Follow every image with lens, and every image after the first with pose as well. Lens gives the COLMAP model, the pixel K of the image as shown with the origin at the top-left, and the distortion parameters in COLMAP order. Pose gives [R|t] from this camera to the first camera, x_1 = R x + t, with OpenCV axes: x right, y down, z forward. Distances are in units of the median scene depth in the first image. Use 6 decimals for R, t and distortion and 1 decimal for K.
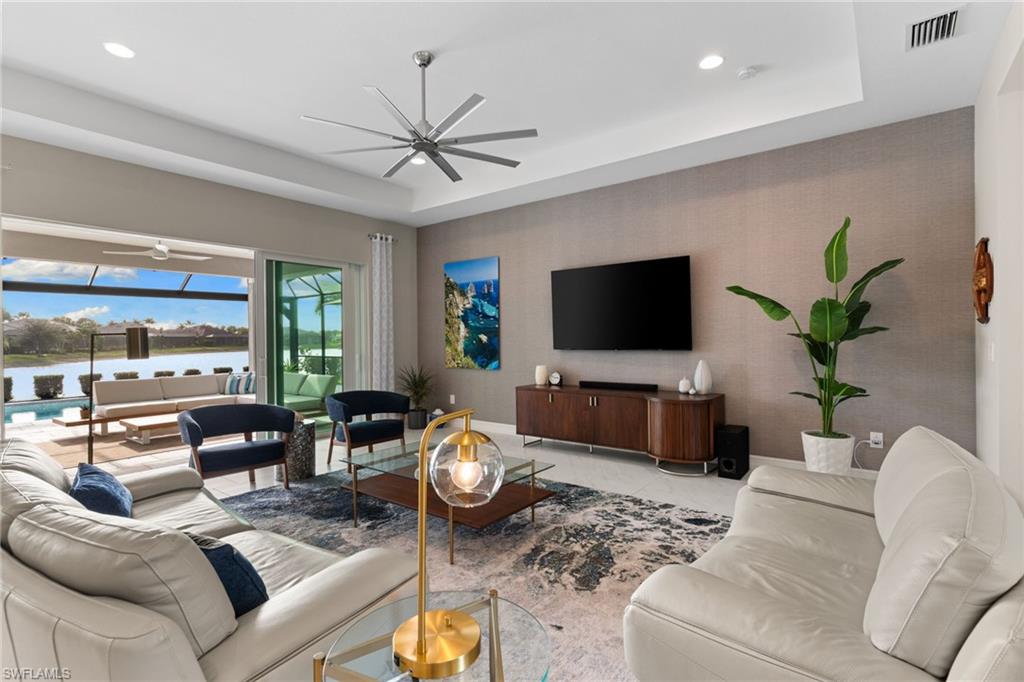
lens RADIAL K [[489.6, 0, 510.2], [0, 489.6, 343.5], [0, 0, 1]] dist [0.008699, 0.000445]
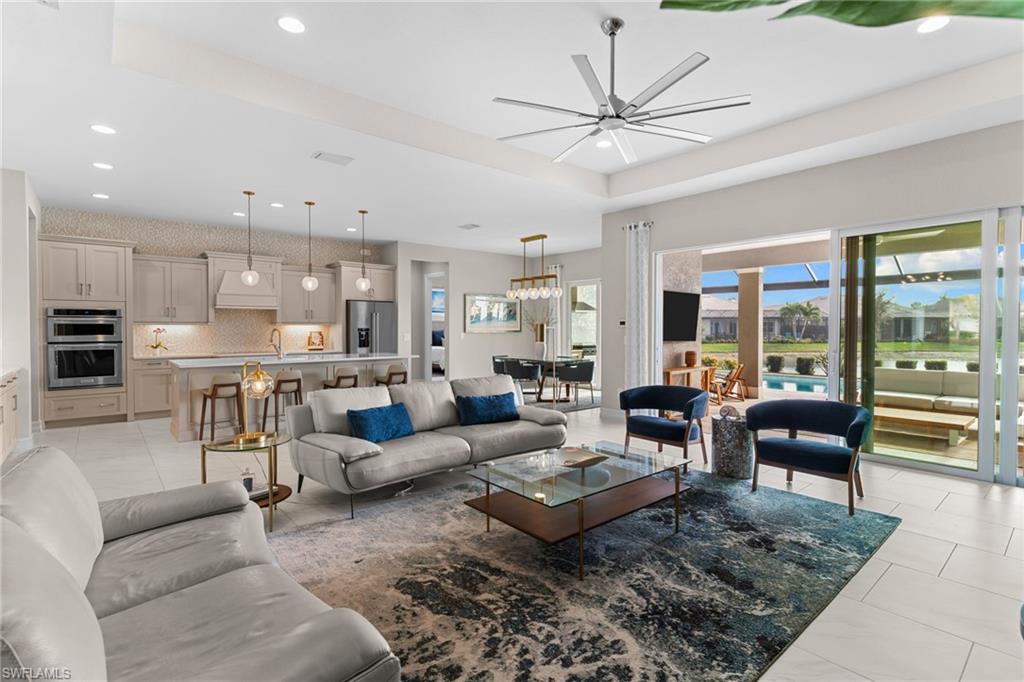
lens RADIAL K [[489.6, 0, 510.1], [0, 489.6, 332.0], [0, 0, 1]] dist [0.008699, 0.000445]
pose [[-0.207709, 0.019858, -0.977989, 0.825619], [-0.010691, 0.999688, 0.022570, -0.031902], [0.978132, 0.015144, -0.207432, 1.086628]]
